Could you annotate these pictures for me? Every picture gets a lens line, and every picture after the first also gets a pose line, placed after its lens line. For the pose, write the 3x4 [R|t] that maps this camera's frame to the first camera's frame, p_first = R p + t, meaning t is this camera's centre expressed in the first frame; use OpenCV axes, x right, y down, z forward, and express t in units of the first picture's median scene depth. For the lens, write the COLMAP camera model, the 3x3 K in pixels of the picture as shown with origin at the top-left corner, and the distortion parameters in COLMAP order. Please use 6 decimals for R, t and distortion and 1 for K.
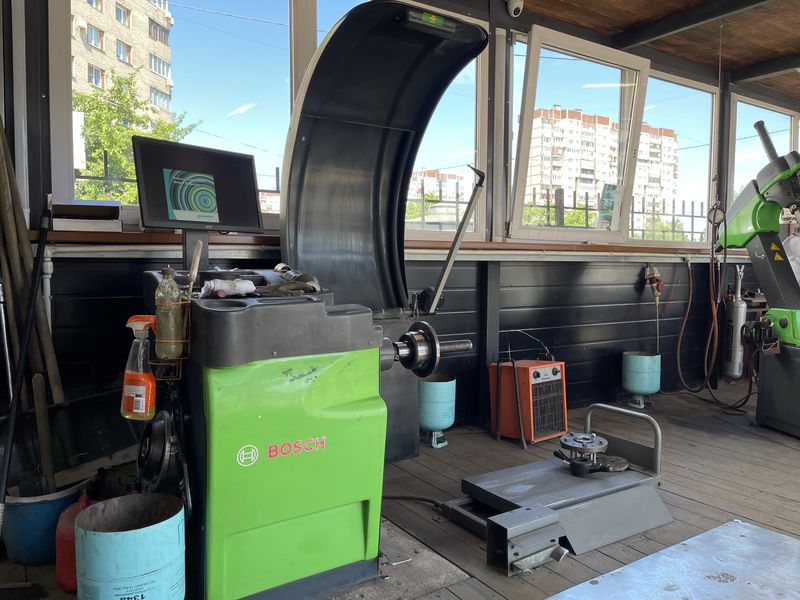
lens RADIAL K [[605.6, 0, 400.2], [0, 605.6, 302.9], [0, 0, 1]] dist [0.073326, -0.100488]
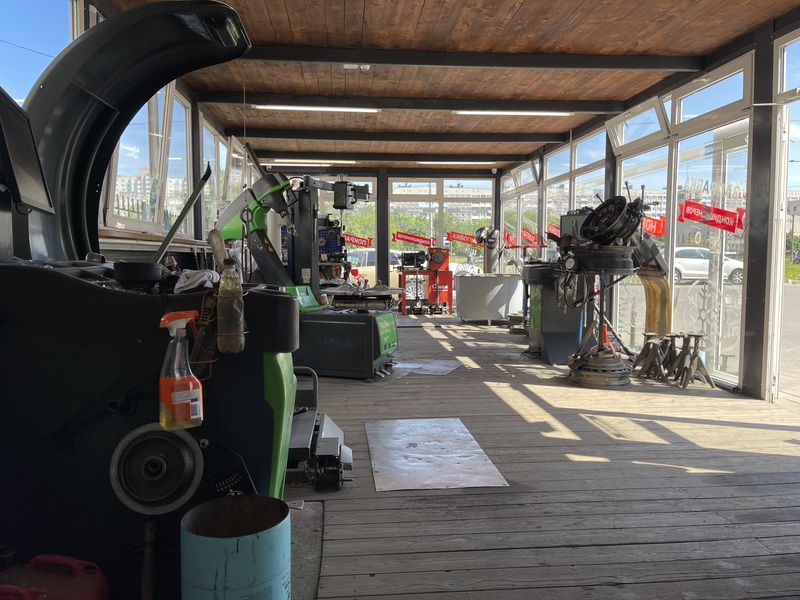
lens RADIAL K [[605.6, 0, 403.1], [0, 605.6, 302.6], [0, 0, 1]] dist [0.073326, -0.100488]
pose [[0.457274, -0.069375, 0.886616, -0.473475], [0.054095, 0.997276, 0.050134, -0.008498], [-0.887679, 0.025037, 0.459781, 0.138476]]
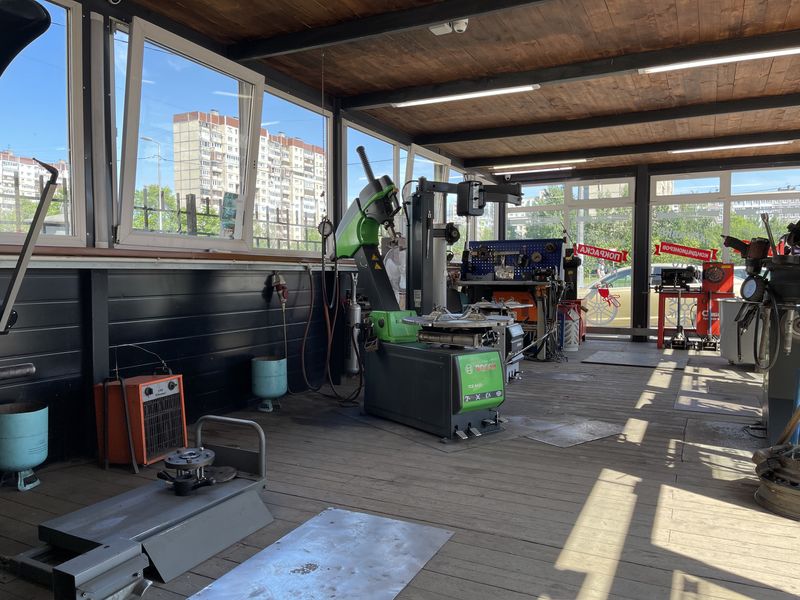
lens RADIAL K [[605.6, 0, 401.2], [0, 605.6, 302.3], [0, 0, 1]] dist [0.073326, -0.100488]
pose [[0.859369, -0.026797, 0.510653, 0.074603], [0.032684, 0.999462, -0.002556, -0.002815], [-0.510310, 0.018887, 0.859783, -0.002057]]
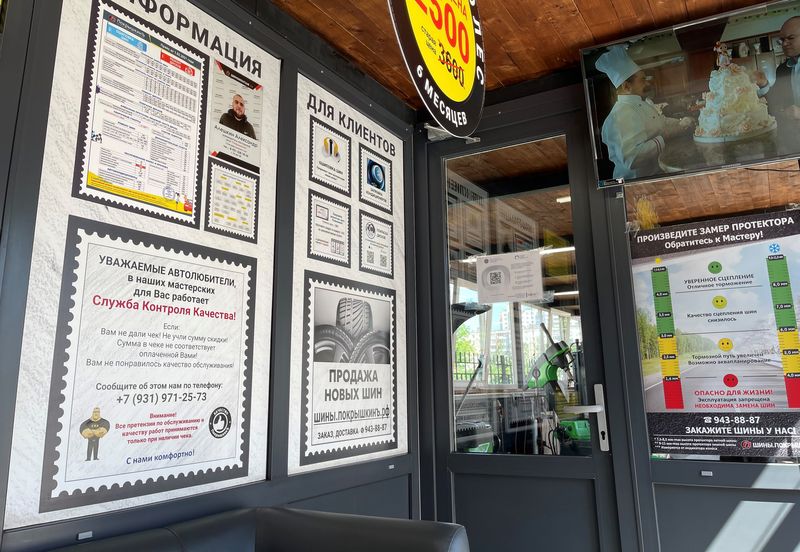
lens RADIAL K [[642.9, 0, 419.6], [0, 642.9, 246.1], [0, 0, 1]] dist [0.044314, -0.059830]
pose [[0.877895, 0.079490, 0.472209, -0.836734], [0.056061, 0.962283, -0.266212, -0.005734], [-0.475559, 0.260179, 0.840328, -0.679867]]
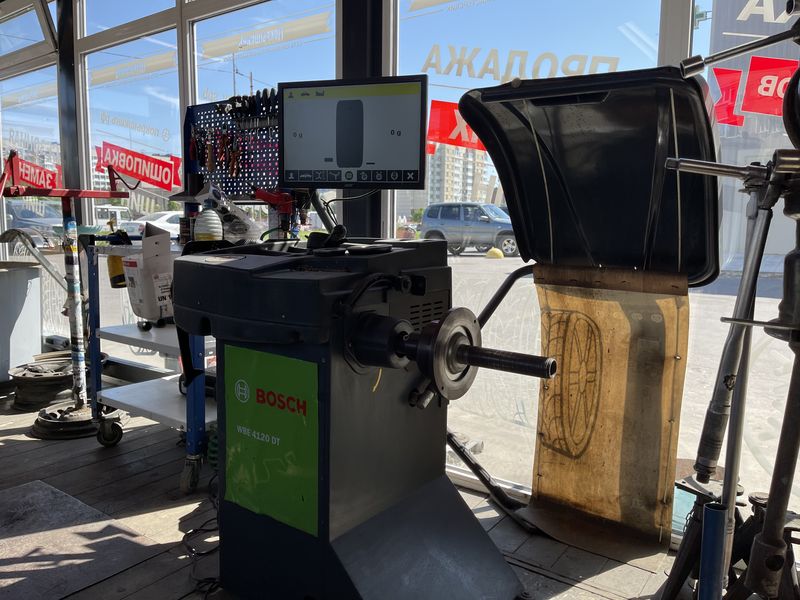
lens RADIAL K [[605.6, 0, 400.7], [0, 605.6, 300.1], [0, 0, 1]] dist [0.073326, -0.100488]
pose [[-0.358988, -0.121289, 0.925428, 0.723284], [0.042966, 0.988322, 0.146200, -0.035327], [-0.932353, 0.092245, -0.349584, 0.618651]]
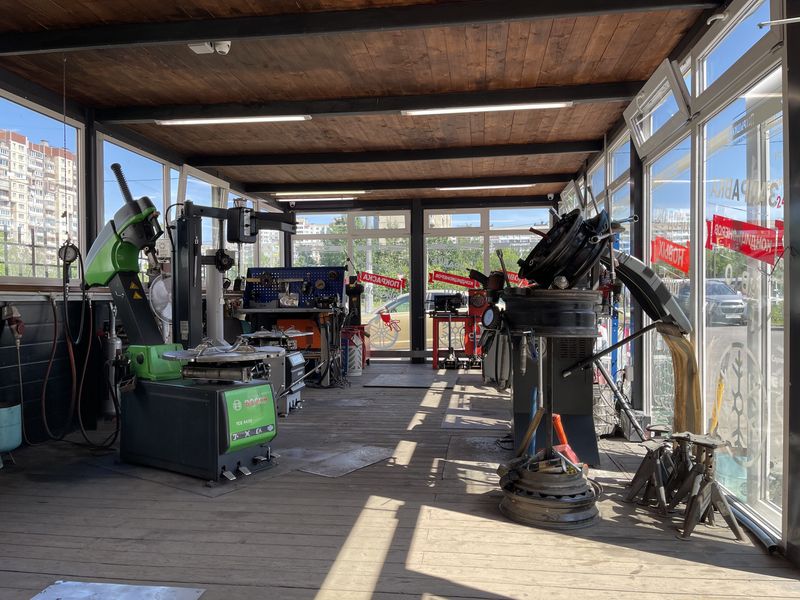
lens RADIAL K [[605.6, 0, 400.7], [0, 605.6, 305.1], [0, 0, 1]] dist [0.073326, -0.100488]
pose [[0.646689, -0.016173, 0.762582, 0.119487], [0.053551, 0.998271, -0.024241, -0.010060], [-0.760871, 0.056513, 0.646437, -0.014716]]
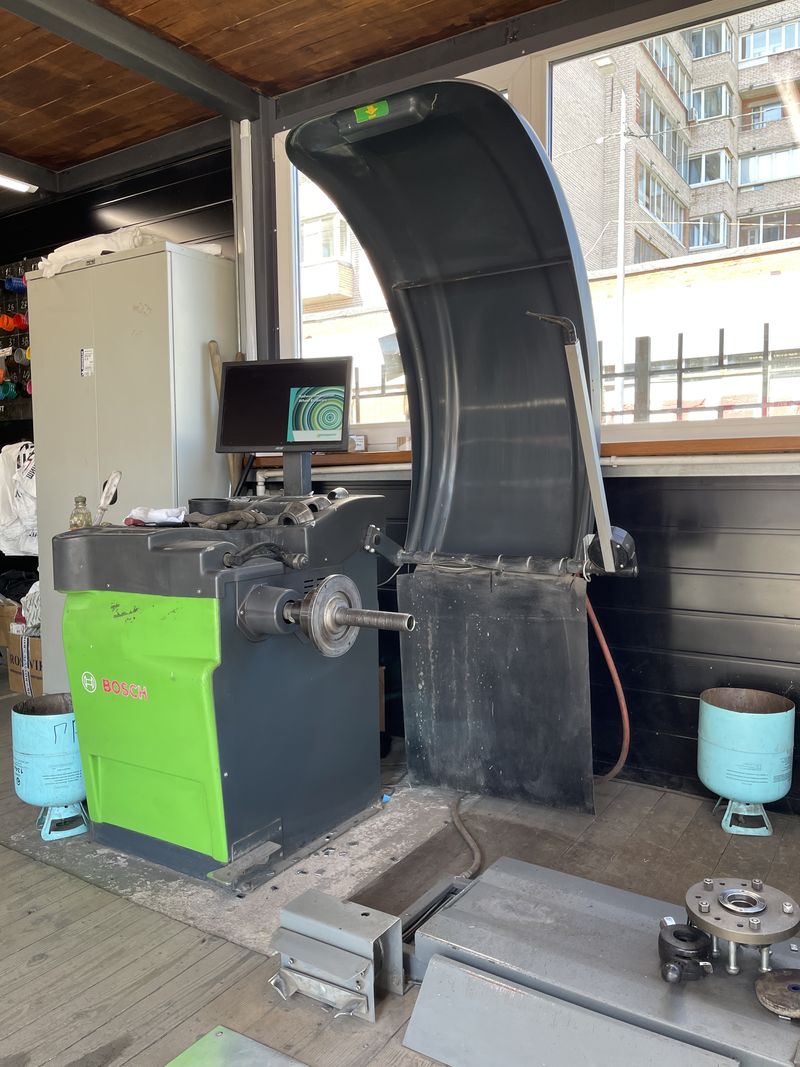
lens RADIAL K [[807.7, 0, 434.0], [0, 807.7, 541.0], [0, 0, 1]] dist [0.073326, -0.100488]
pose [[0.429210, 0.065885, -0.900798, 0.524397], [-0.051856, 0.997488, 0.048249, -0.033778], [0.901715, 0.026002, 0.431549, 0.407513]]
